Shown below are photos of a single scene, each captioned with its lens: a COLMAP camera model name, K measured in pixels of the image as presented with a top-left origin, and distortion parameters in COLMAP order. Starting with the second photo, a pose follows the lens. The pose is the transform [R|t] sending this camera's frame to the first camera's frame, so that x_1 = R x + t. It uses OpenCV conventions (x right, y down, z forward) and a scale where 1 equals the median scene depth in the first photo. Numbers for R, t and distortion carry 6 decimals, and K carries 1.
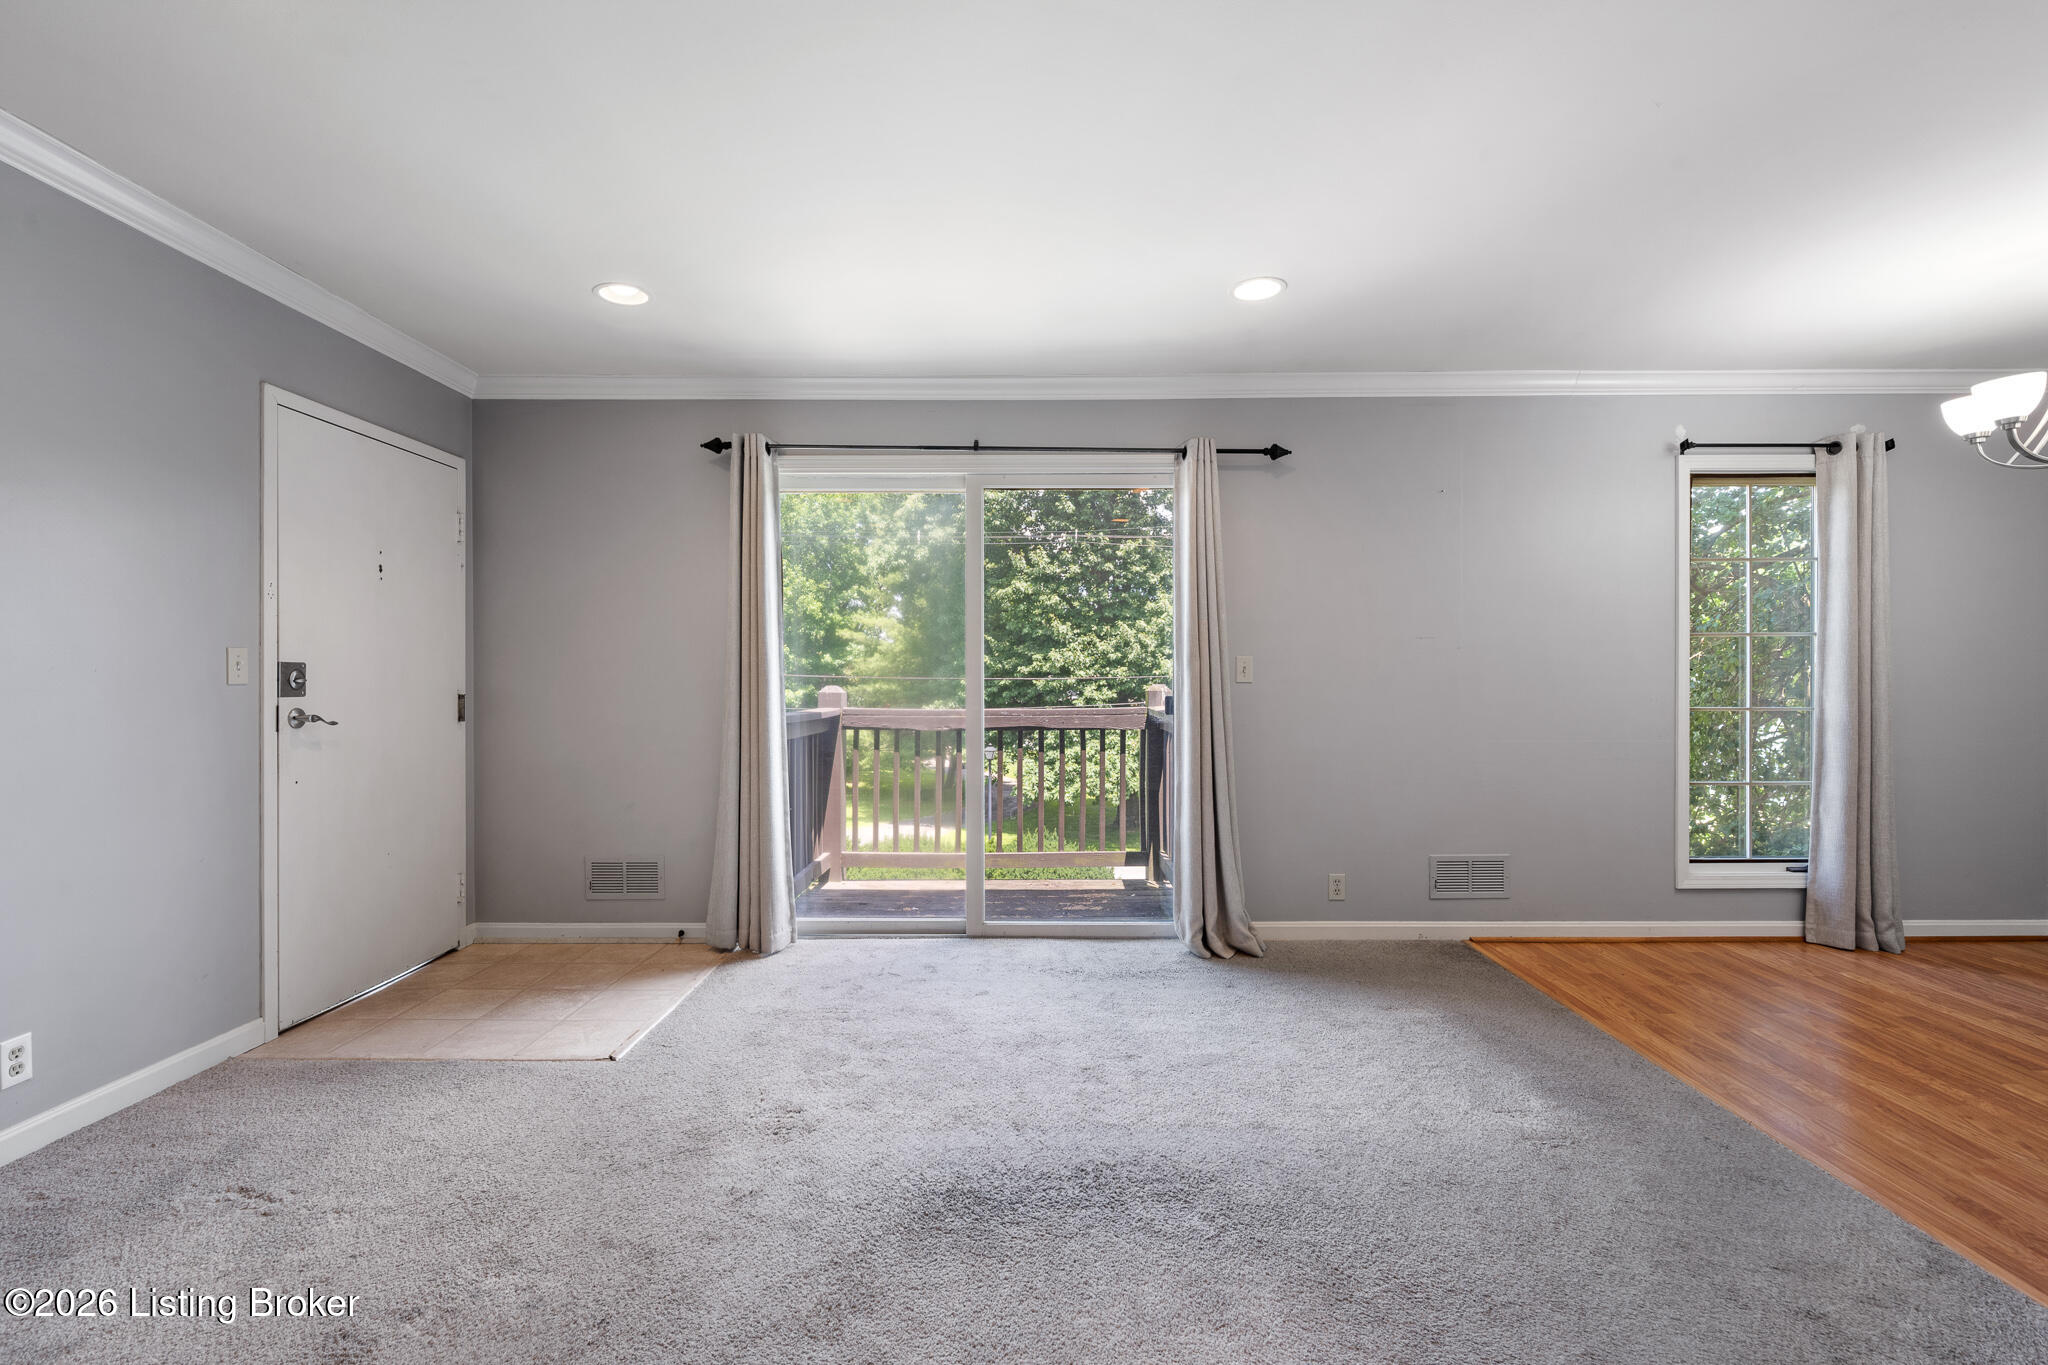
lens RADIAL K [[944.5, 0, 1072.5], [0, 944.5, 683.1], [0, 0, 1]] dist [0.000578, -0.000011]
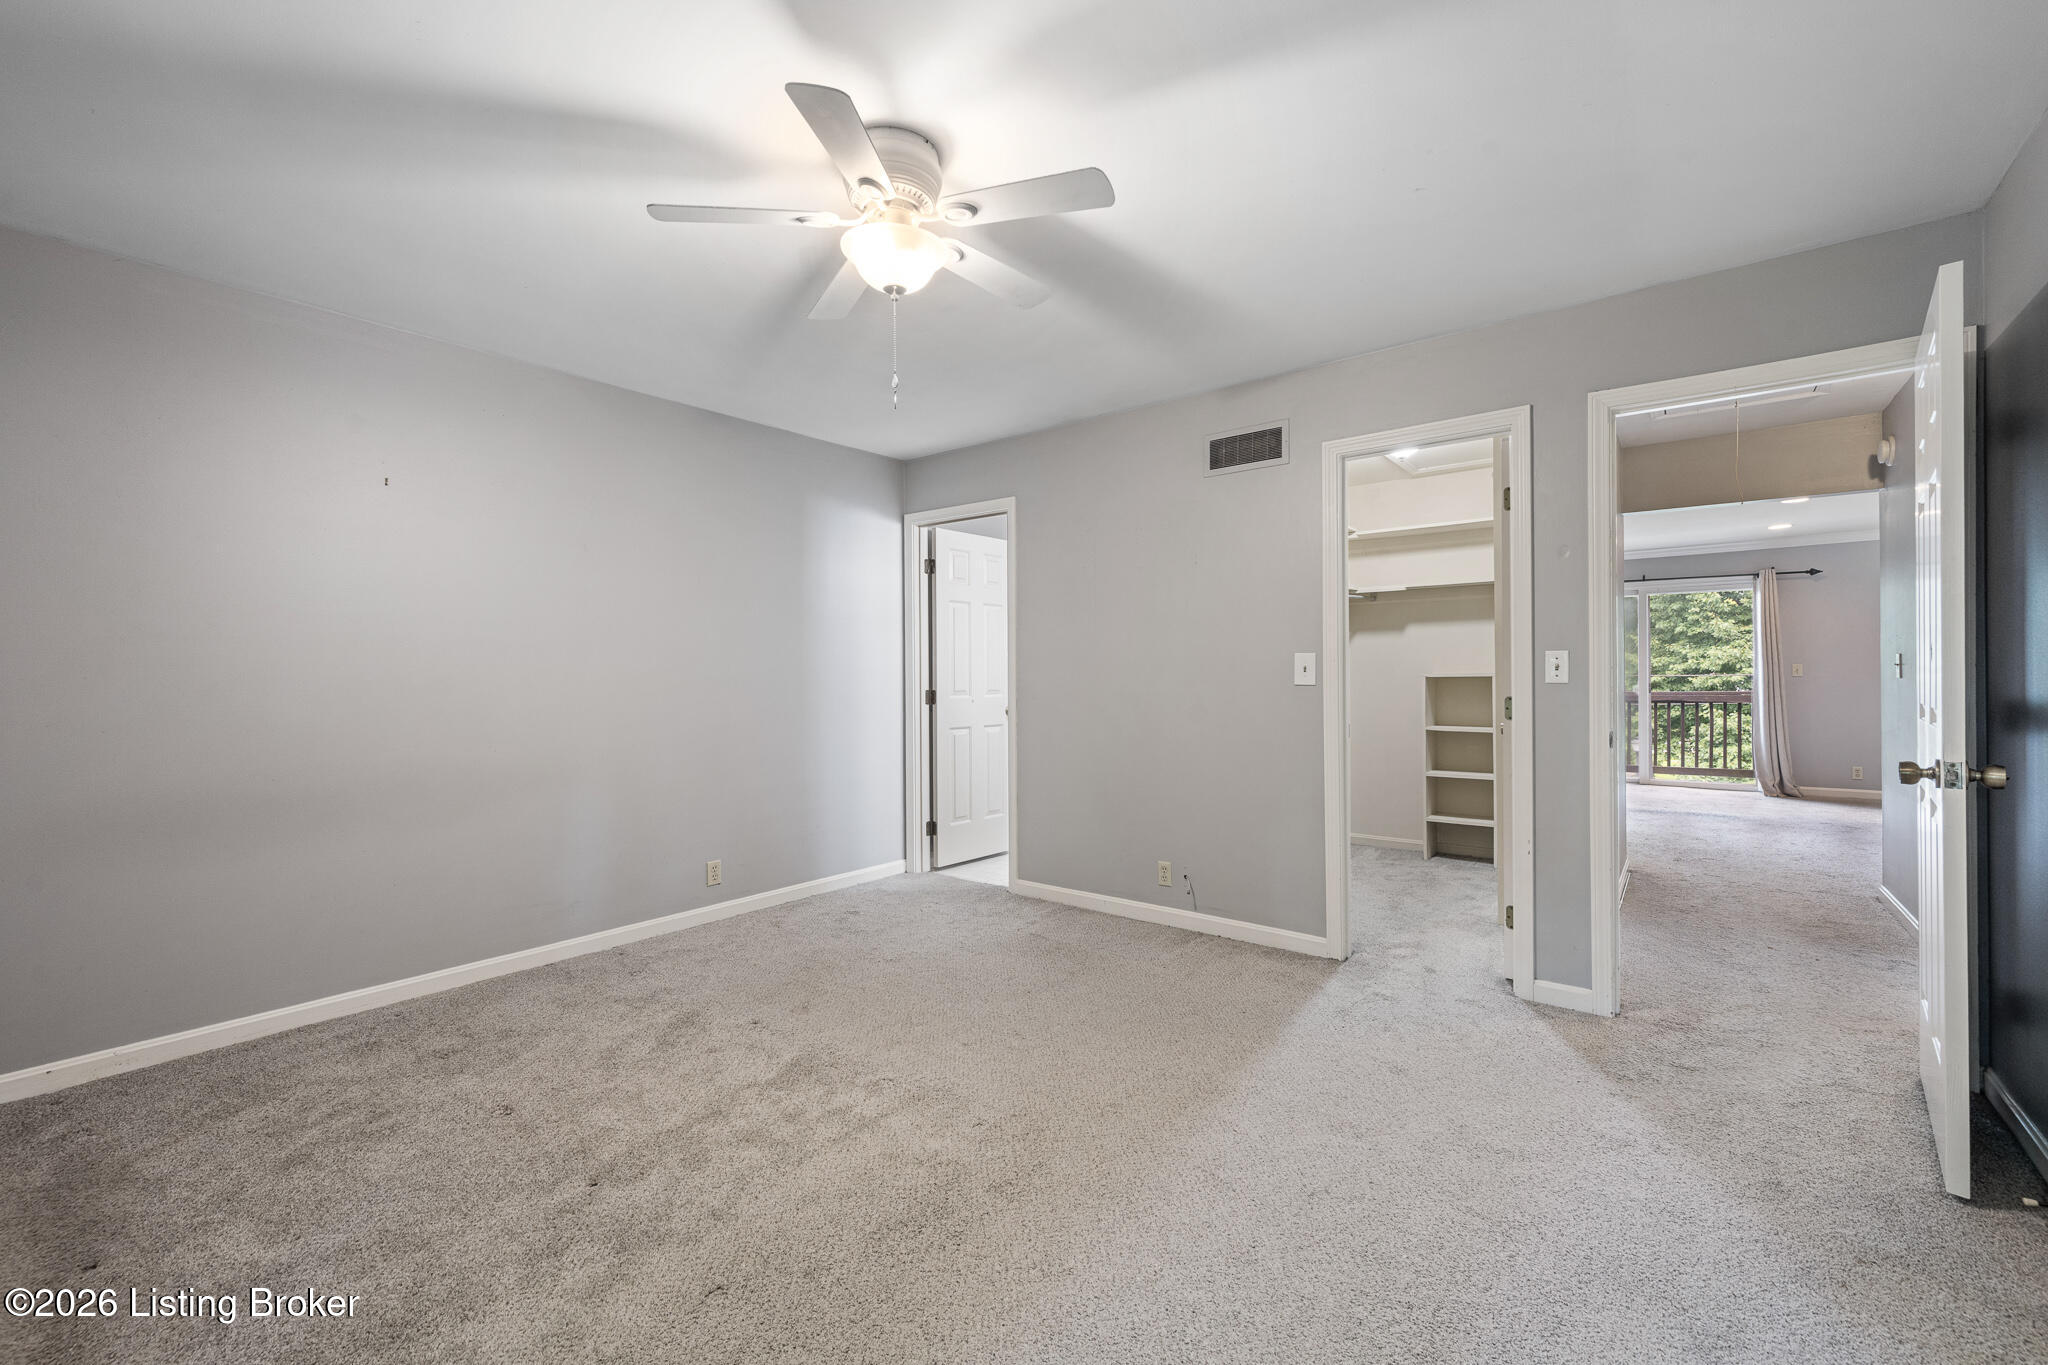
lens RADIAL K [[852.4, 0, 1019.4], [0, 852.4, 675.6], [0, 0, 1]] dist [-0.006830, 0.000310]
pose [[0.756206, -0.008994, -0.654272, 0.107245], [0.004219, 0.999952, -0.008870, 0.002771], [0.654320, 0.003947, 0.756207, -1.649758]]
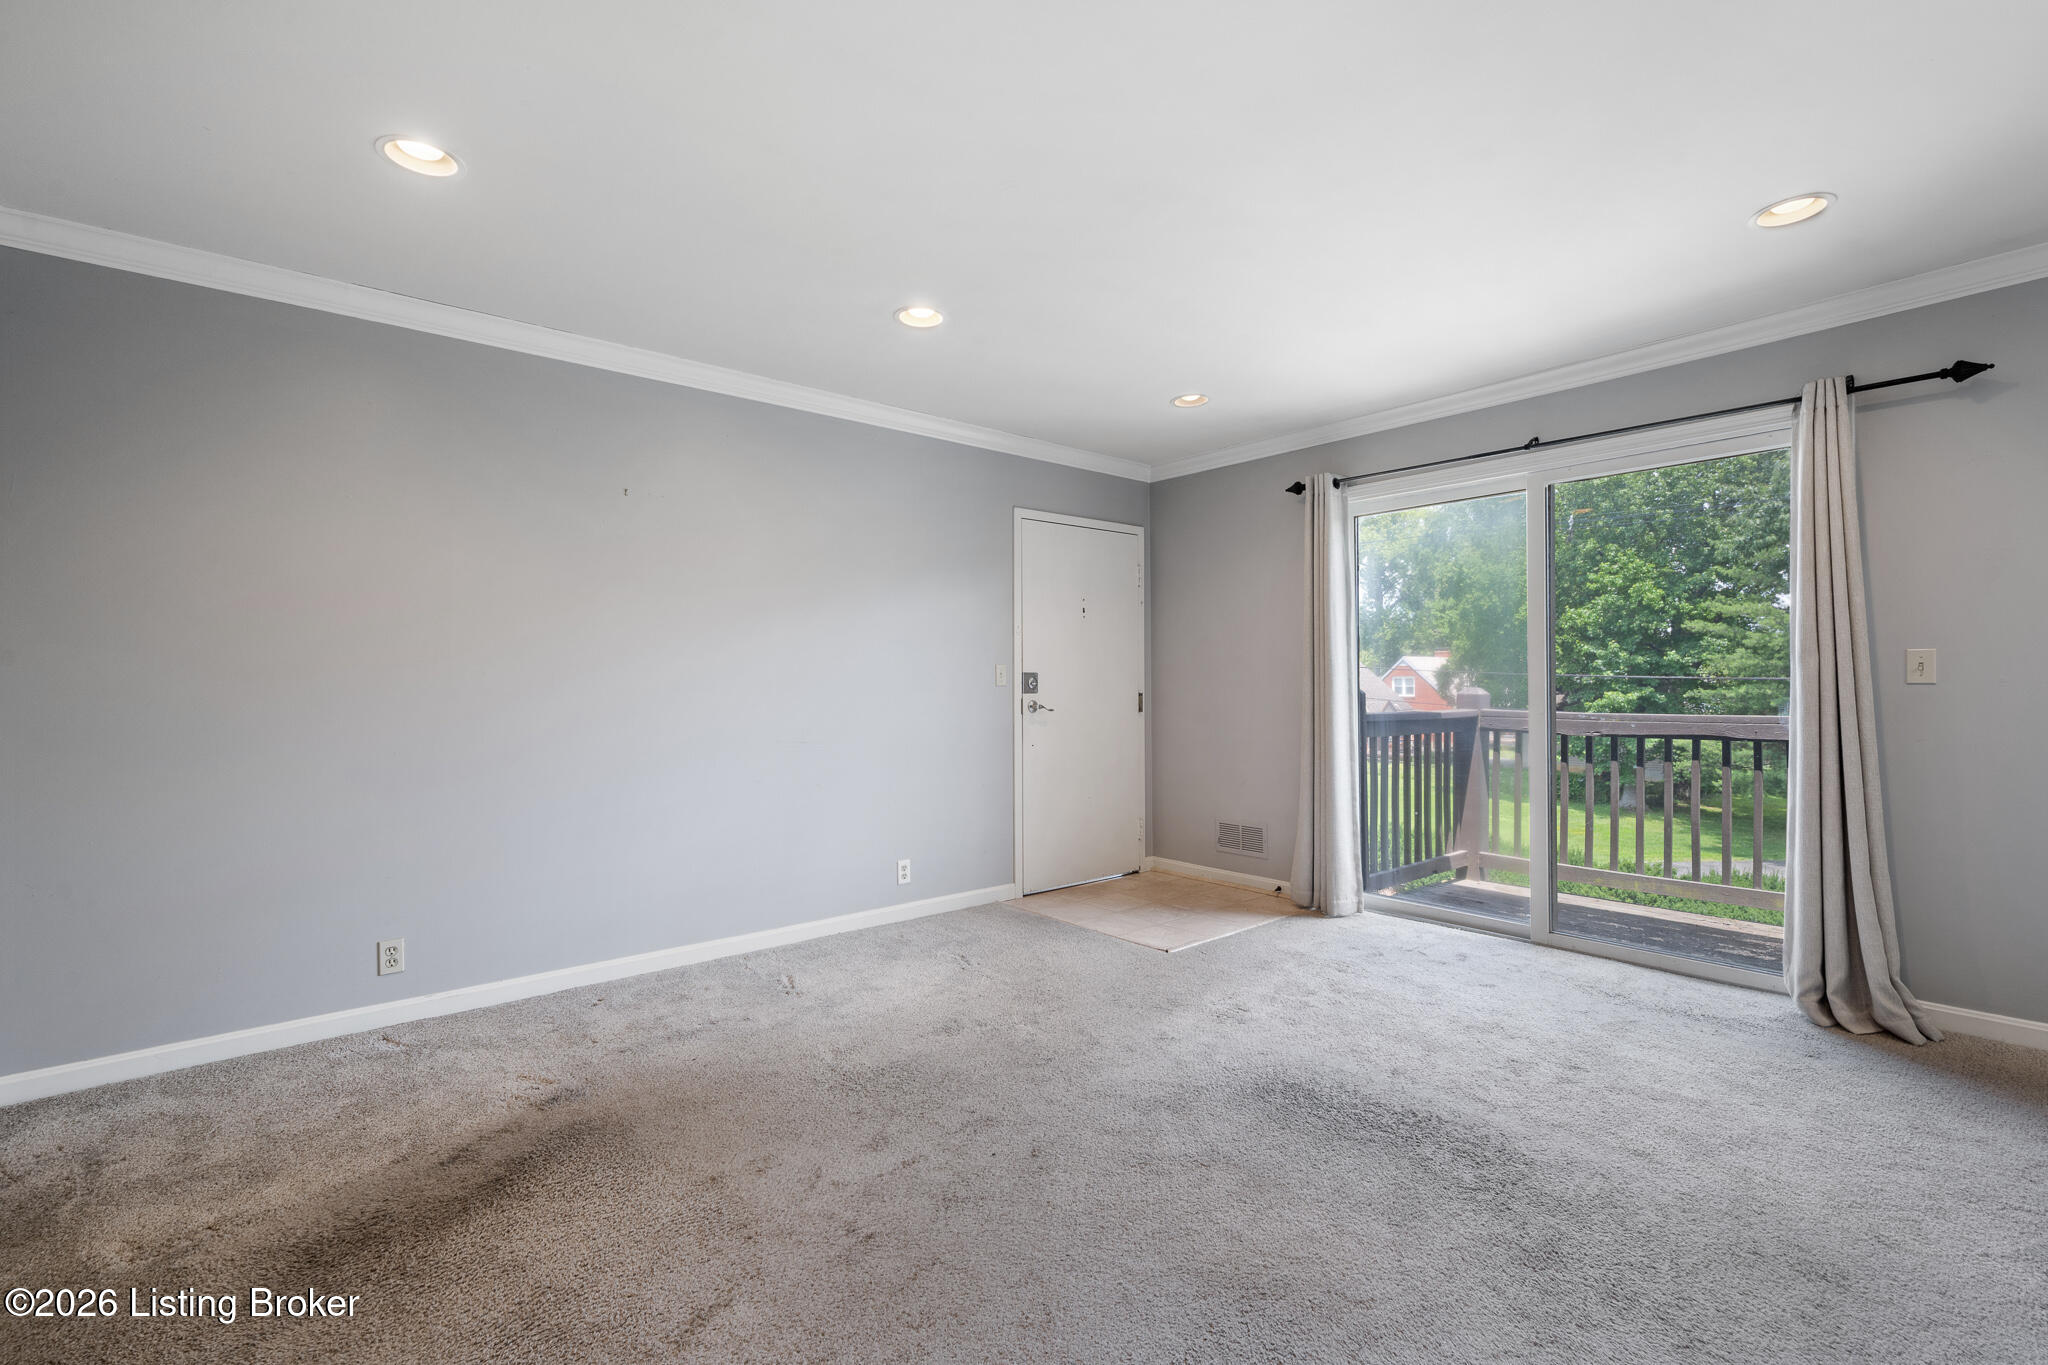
lens RADIAL K [[944.5, 0, 978.1], [0, 944.5, 687.4], [0, 0, 1]] dist [0.000578, -0.000011]
pose [[0.608929, 0.001101, -0.793224, 0.333323], [0.000821, 0.999998, 0.002019, 0.000412], [0.793224, -0.001881, 0.608927, -0.059910]]
